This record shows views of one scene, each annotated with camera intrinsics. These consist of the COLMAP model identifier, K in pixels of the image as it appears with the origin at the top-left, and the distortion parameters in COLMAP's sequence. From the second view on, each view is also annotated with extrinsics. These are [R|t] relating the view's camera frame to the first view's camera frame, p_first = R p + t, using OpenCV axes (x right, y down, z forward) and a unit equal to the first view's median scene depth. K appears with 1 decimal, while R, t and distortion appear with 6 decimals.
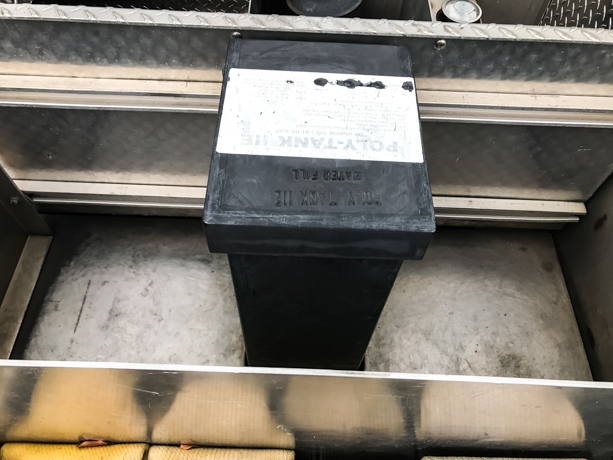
lens RADIAL K [[505.7, 0, 305.1], [0, 505.7, 223.8], [0, 0, 1]] dist [0.029568, -0.028900]
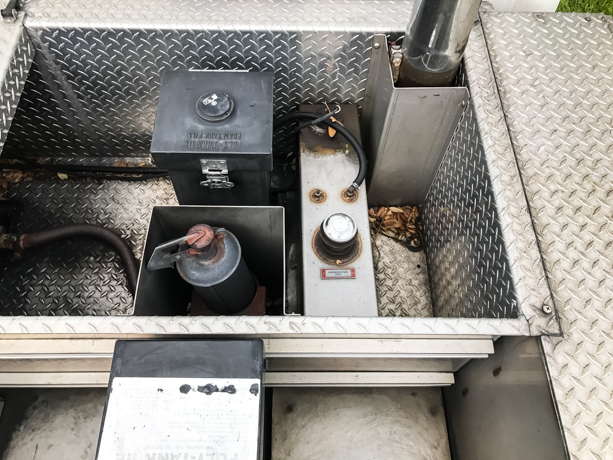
lens RADIAL K [[505.7, 0, 308.5], [0, 505.7, 214.5], [0, 0, 1]] dist [0.029568, -0.028900]
pose [[0.999556, -0.028149, 0.009814, 0.212766], [0.027540, 0.997963, 0.057546, -0.489207], [-0.011413, -0.057250, 0.998295, -0.152446]]
